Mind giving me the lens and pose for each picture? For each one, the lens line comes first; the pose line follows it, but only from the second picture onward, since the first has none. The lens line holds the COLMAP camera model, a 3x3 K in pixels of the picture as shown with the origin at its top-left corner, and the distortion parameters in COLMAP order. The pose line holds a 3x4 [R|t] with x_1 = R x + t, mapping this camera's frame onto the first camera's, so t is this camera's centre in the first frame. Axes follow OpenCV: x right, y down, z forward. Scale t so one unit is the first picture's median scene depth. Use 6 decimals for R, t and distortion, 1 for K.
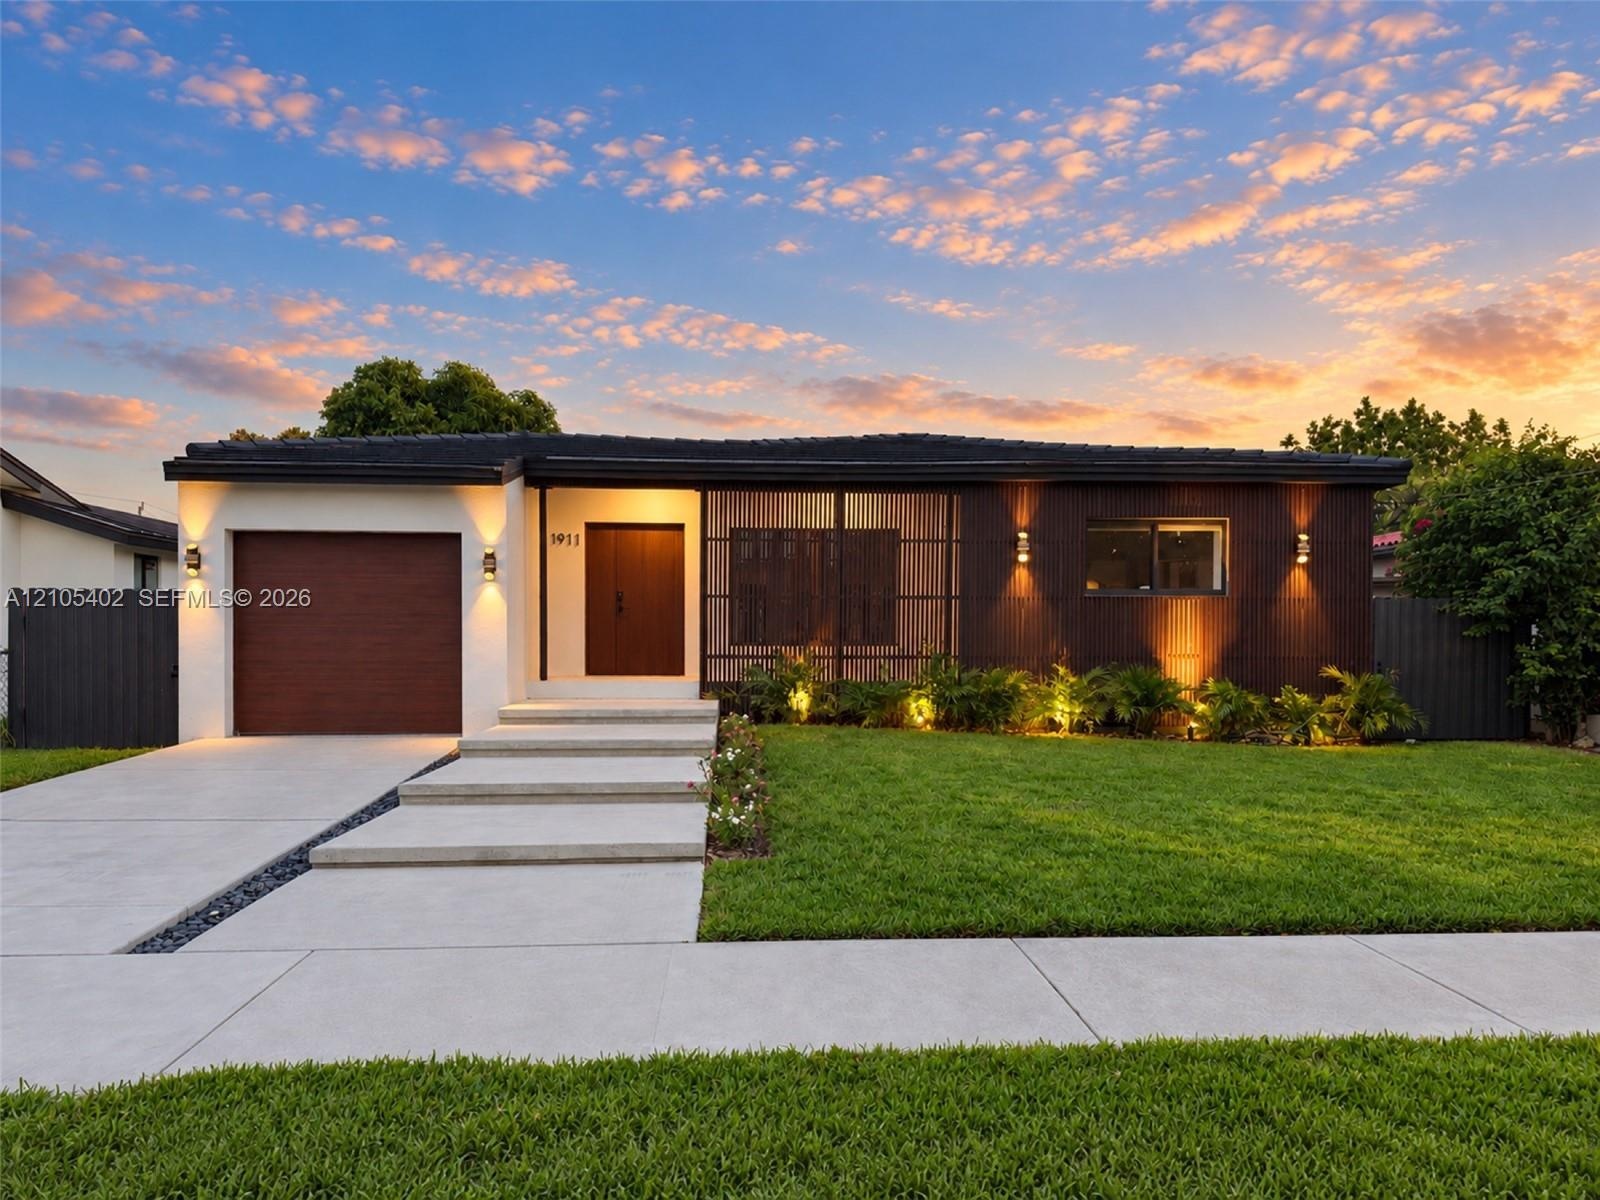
lens RADIAL K [[1311.9, 0, 800.0], [0, 1311.9, 600.0], [0, 0, 1]] dist [-0.003356, -0.000979]
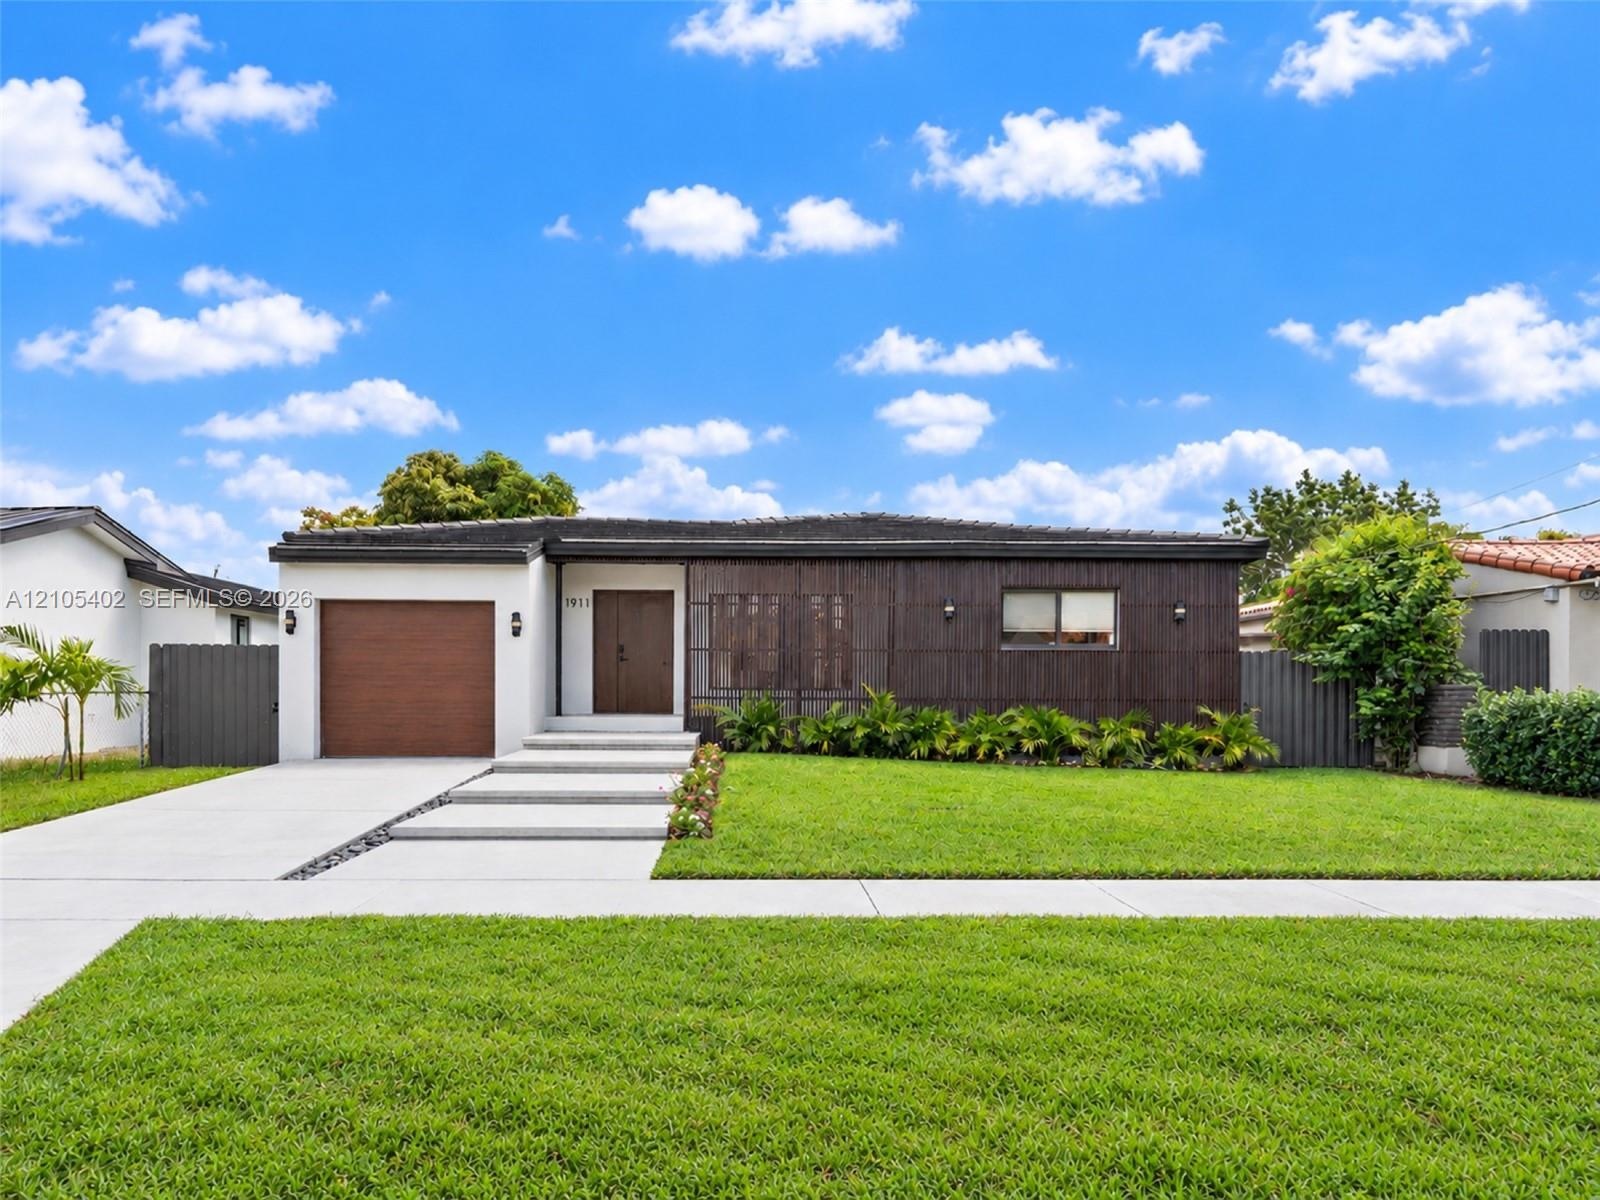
lens RADIAL K [[1311.9, 0, 800.0], [0, 1311.9, 600.0], [0, 0, 1]] dist [-0.003356, -0.000979]
pose [[0.999750, -0.000084, -0.022339, 0.064086], [-0.000788, 0.999239, -0.039008, -0.001527], [0.022325, 0.039016, 0.998989, -0.254337]]
